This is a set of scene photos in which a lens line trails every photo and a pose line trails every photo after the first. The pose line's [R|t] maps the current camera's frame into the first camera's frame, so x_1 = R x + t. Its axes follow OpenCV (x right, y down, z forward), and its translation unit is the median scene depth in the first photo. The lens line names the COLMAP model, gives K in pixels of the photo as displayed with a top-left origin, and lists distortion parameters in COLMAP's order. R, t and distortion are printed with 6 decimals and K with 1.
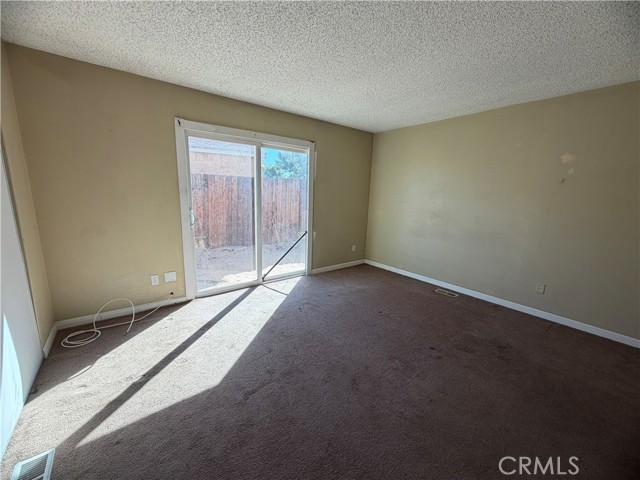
lens RADIAL K [[255.0, 0, 320.6], [0, 255.0, 239.8], [0, 0, 1]] dist [-0.002226, 0.000391]
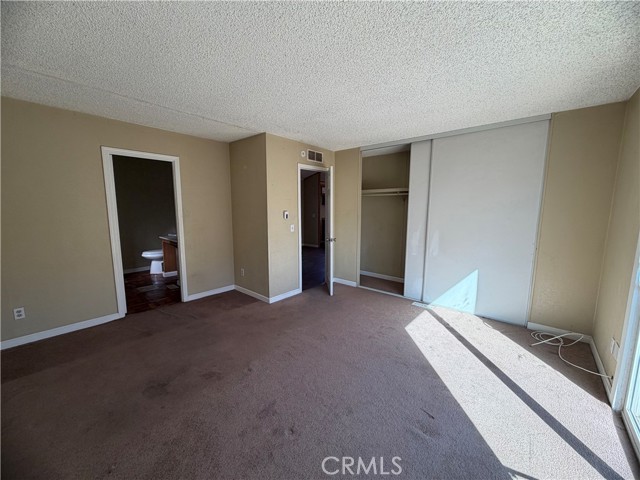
lens RADIAL K [[255.0, 0, 320.8], [0, 255.0, 243.3], [0, 0, 1]] dist [-0.002226, 0.000391]
pose [[-0.980815, -0.008716, -0.194745, 0.460256], [-0.070494, 0.947252, 0.312642, -0.436843], [0.181748, 0.320372, -0.929693, 2.260923]]
